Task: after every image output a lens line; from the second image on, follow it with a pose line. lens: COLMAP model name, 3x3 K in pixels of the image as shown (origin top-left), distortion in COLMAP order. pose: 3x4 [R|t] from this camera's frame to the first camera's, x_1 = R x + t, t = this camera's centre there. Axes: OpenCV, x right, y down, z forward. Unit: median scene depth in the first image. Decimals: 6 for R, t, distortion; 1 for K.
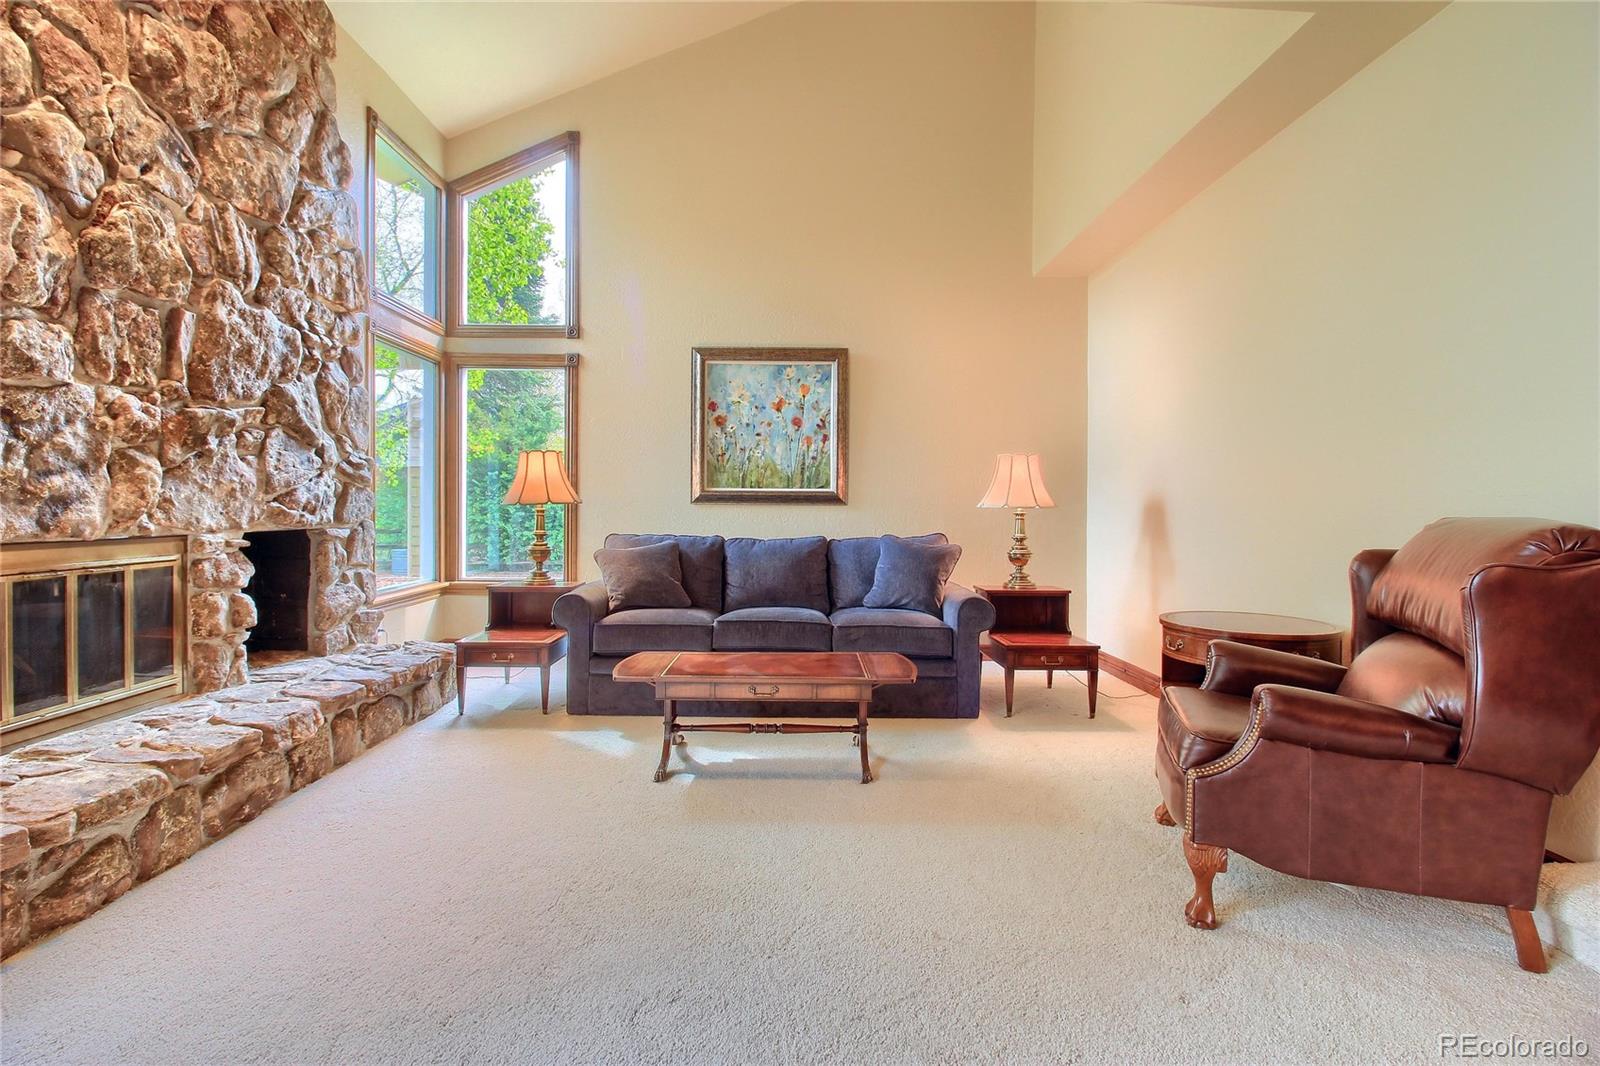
lens RADIAL K [[733.5, 0, 784.9], [0, 733.5, 513.0], [0, 0, 1]] dist [-0.007832, -0.007858]
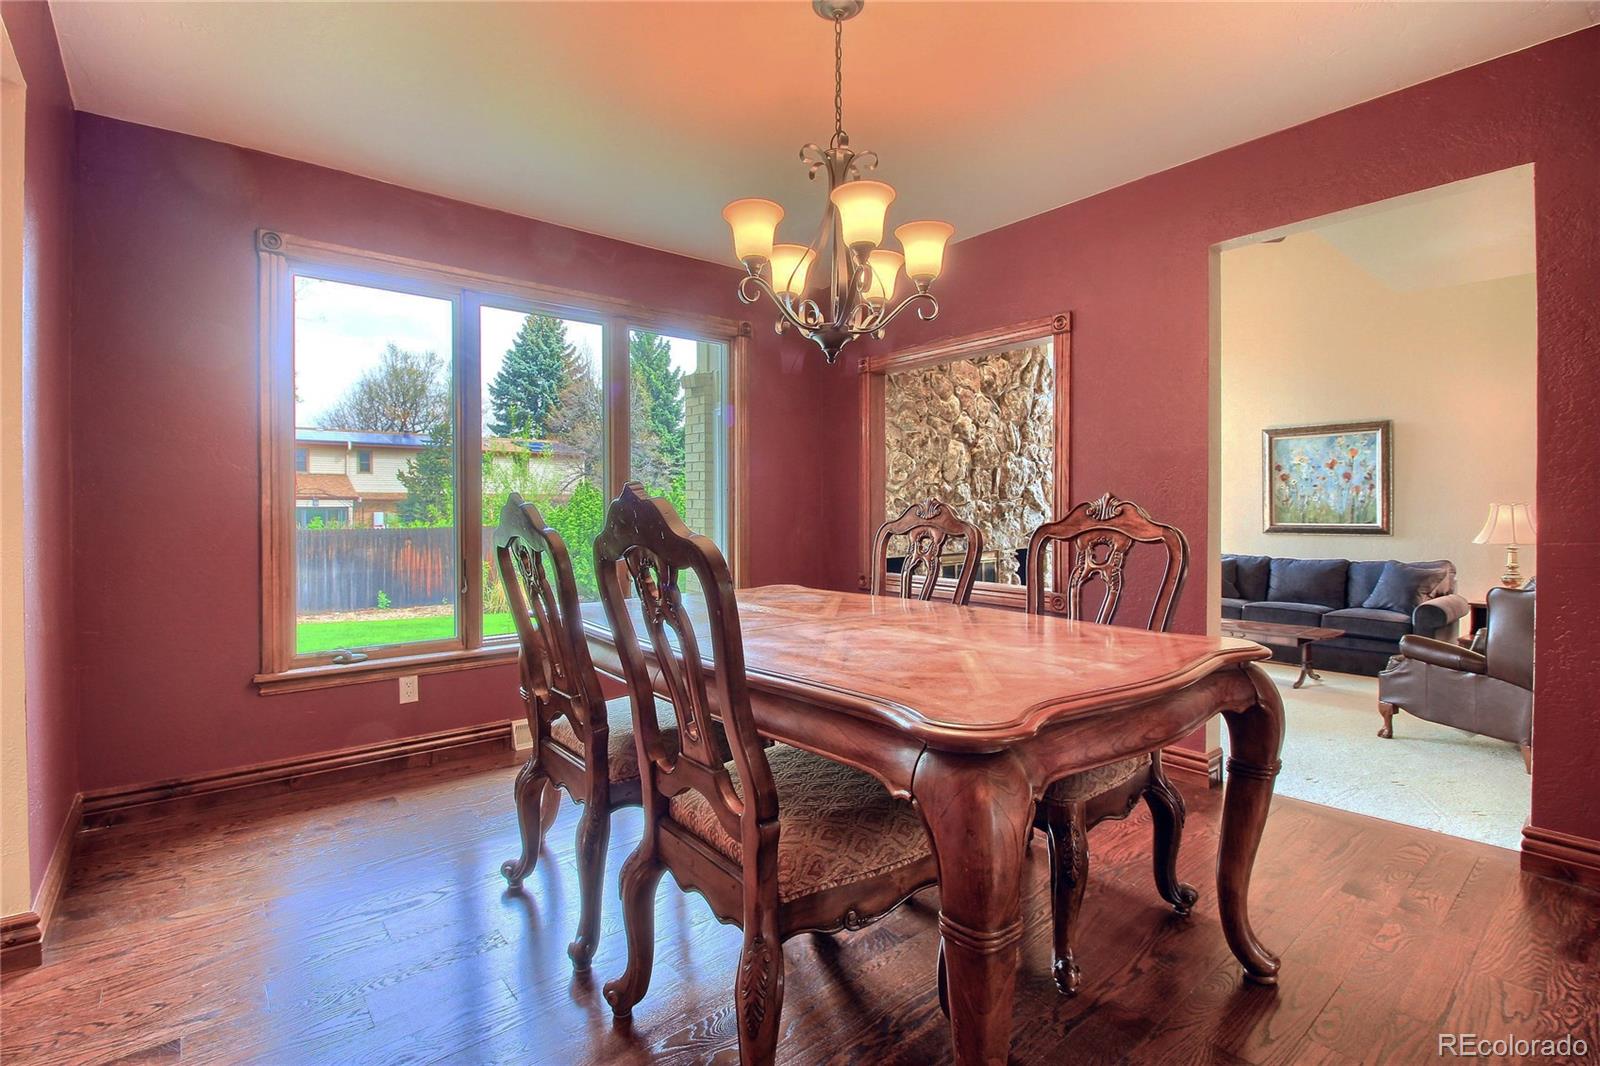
lens RADIAL K [[747.8, 0, 788.9], [0, 747.8, 513.0], [0, 0, 1]] dist [-0.003138, -0.010456]
pose [[0.629735, -0.007416, -0.776775, 0.669185], [0.007198, 0.999967, -0.003711, -0.083485], [0.776777, -0.003255, 0.629768, -1.076183]]
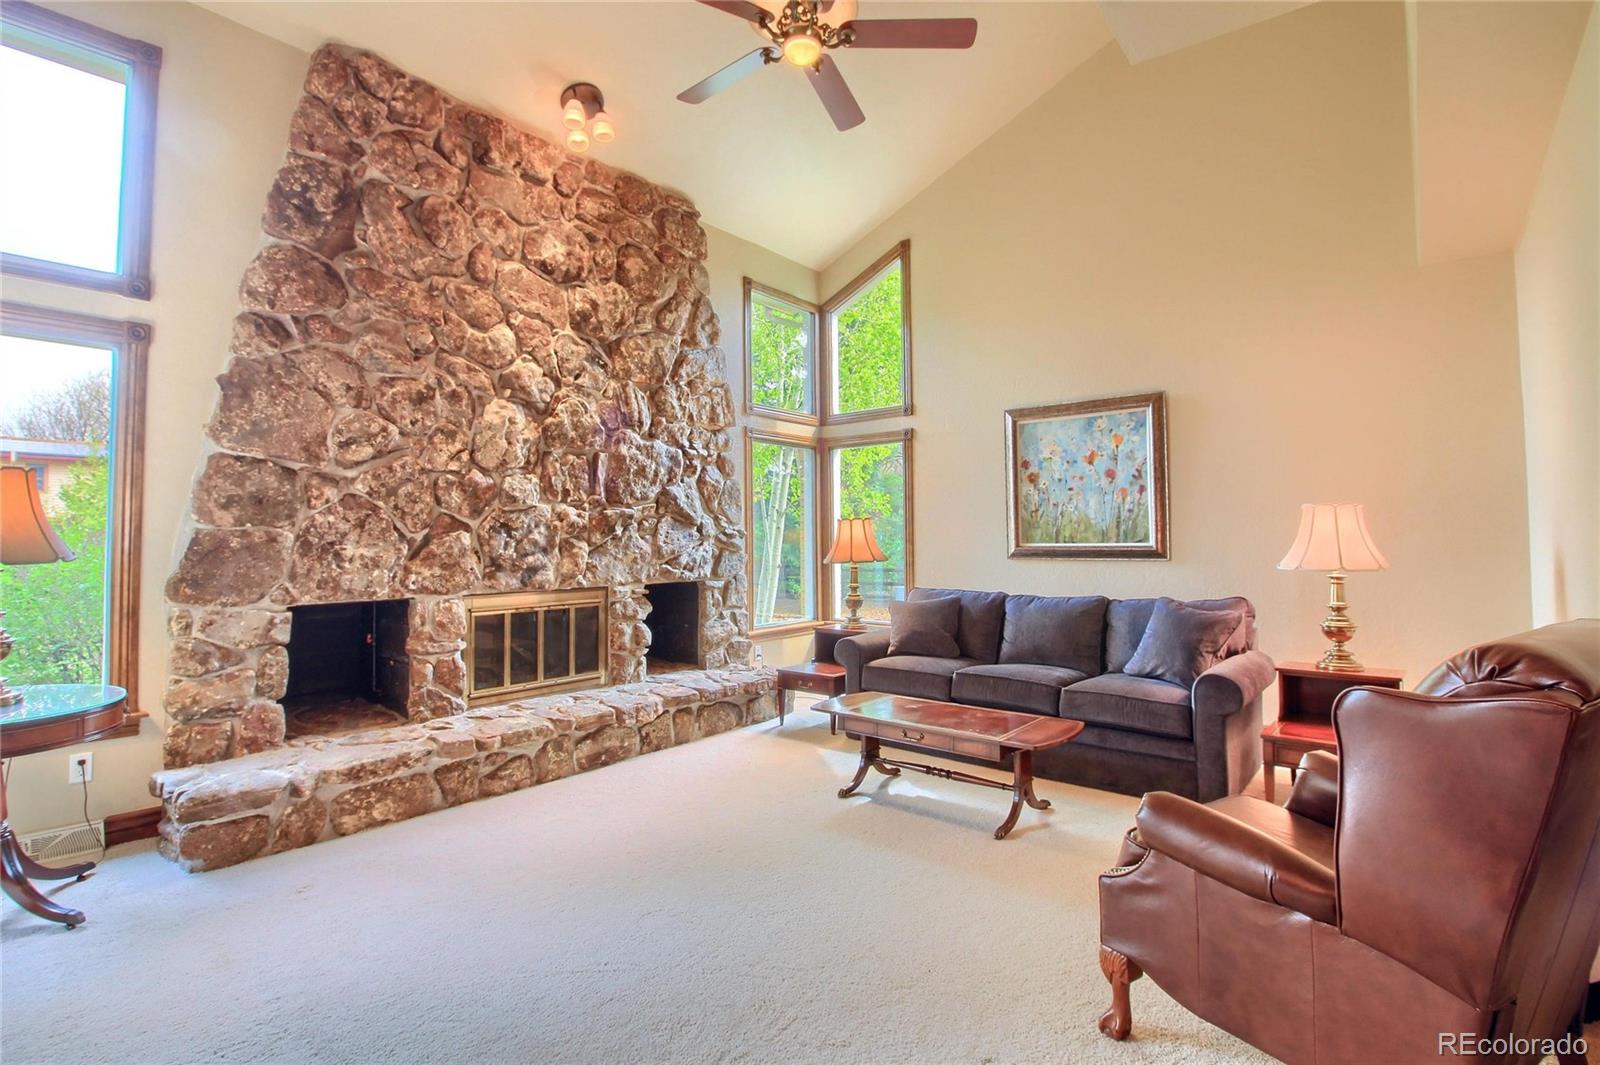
lens RADIAL K [[747.8, 0, 800.6], [0, 747.8, 515.3], [0, 0, 1]] dist [-0.003138, -0.010456]
pose [[0.765418, -0.034893, -0.642586, 0.499134], [0.007550, 0.998947, -0.045250, -0.042358], [0.643489, 0.029784, 0.764876, -0.015634]]
